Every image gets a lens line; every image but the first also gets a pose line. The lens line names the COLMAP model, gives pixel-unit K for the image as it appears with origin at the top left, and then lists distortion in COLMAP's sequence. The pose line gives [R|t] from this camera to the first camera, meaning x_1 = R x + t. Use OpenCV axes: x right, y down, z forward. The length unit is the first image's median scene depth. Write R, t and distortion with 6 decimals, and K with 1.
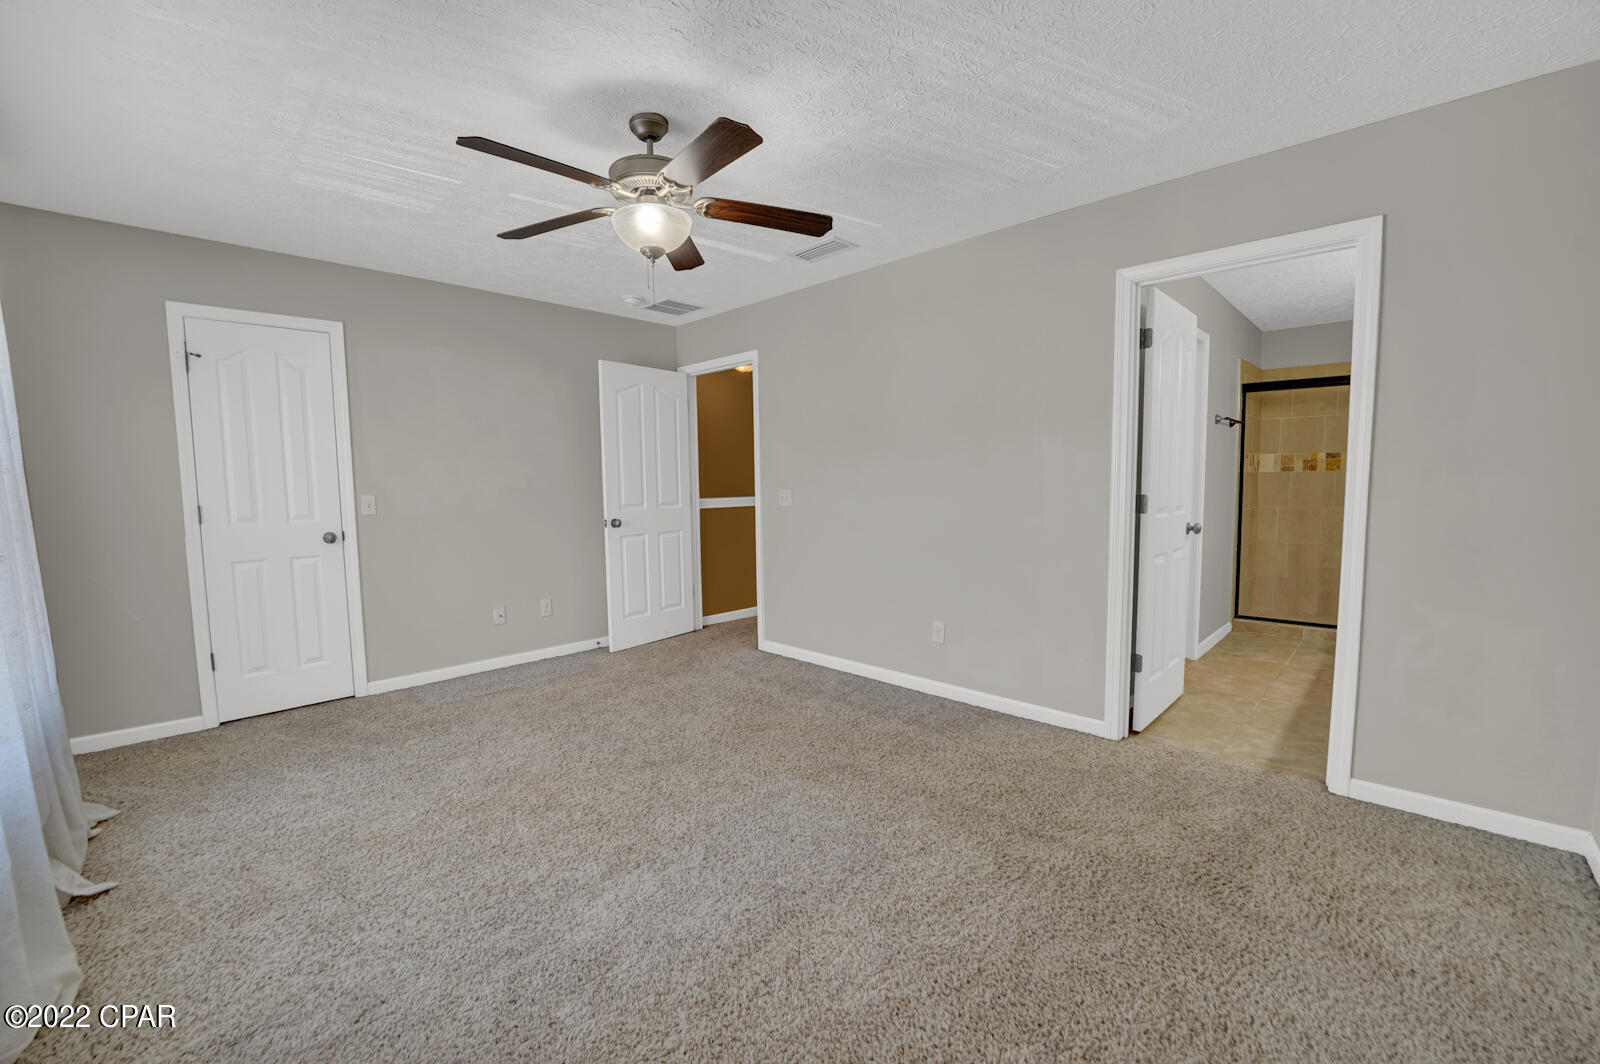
lens RADIAL K [[645.7, 0, 800.0], [0, 645.7, 532.0], [0, 0, 1]] dist [-0.012550, 0.000037]
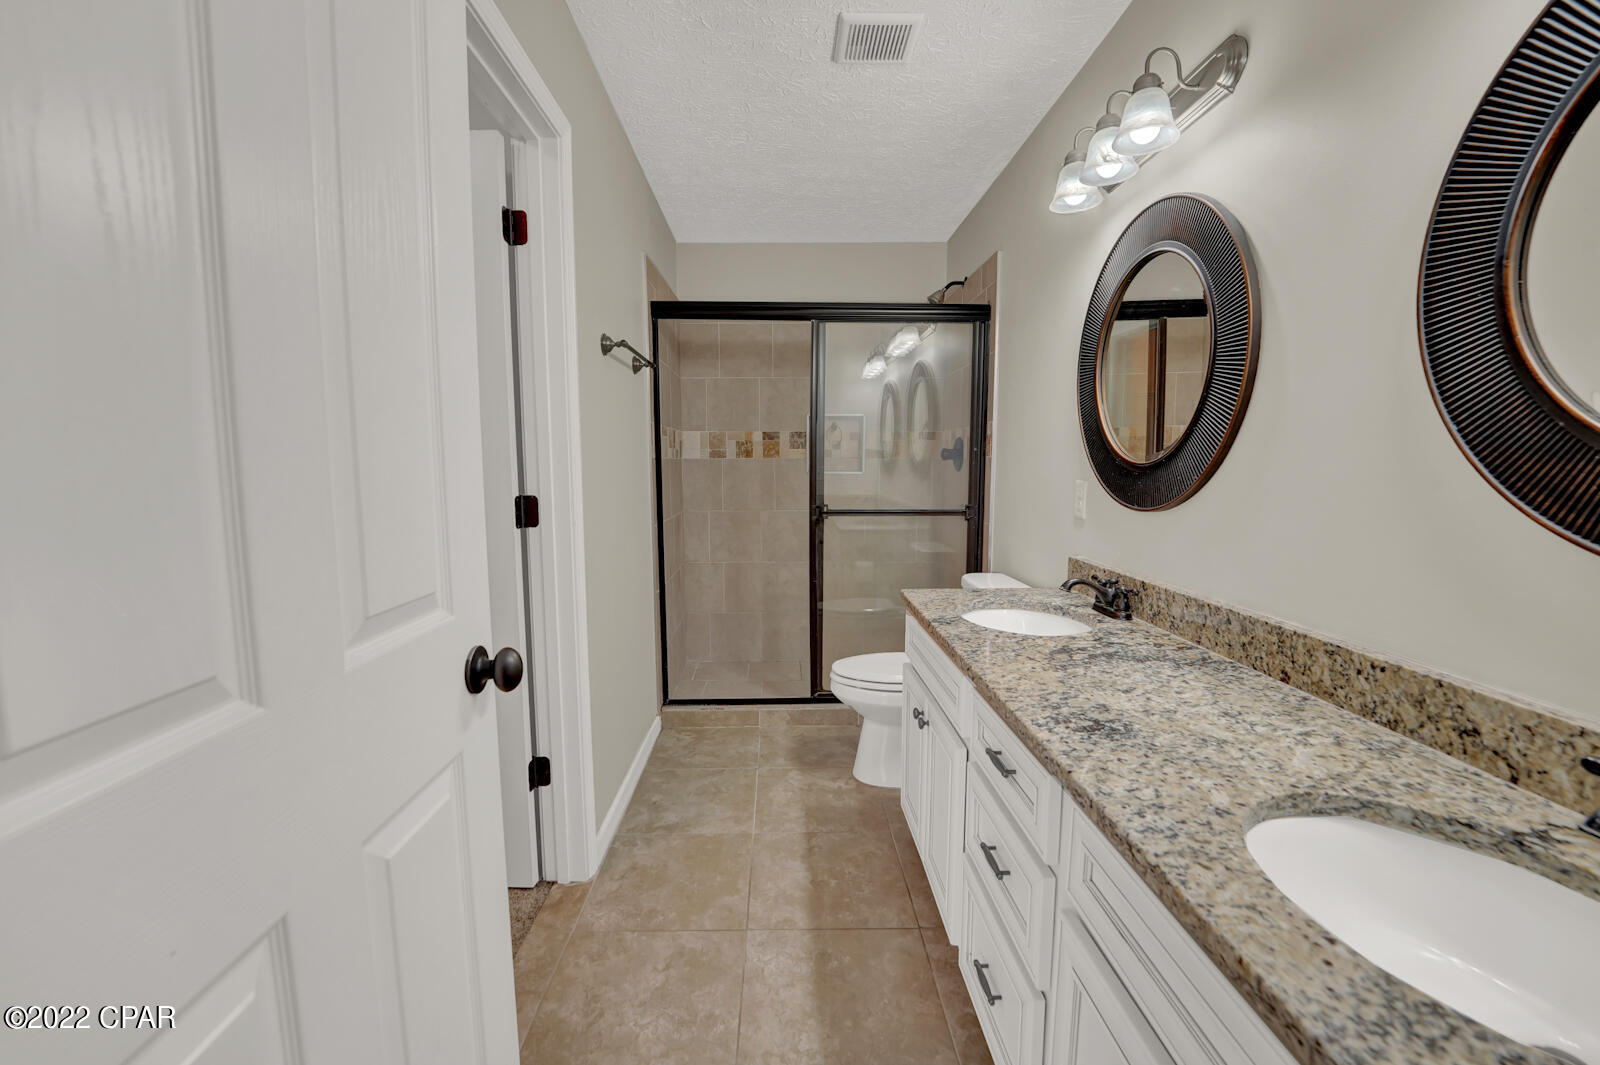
lens RADIAL K [[645.7, 0, 800.0], [0, 645.7, 532.5], [0, 0, 1]] dist [-0.012550, 0.000037]
pose [[0.693500, -0.066212, 0.717407, 0.350440], [0.051330, 0.997778, 0.042469, -0.043625], [-0.718626, 0.007372, 0.695358, 0.498811]]
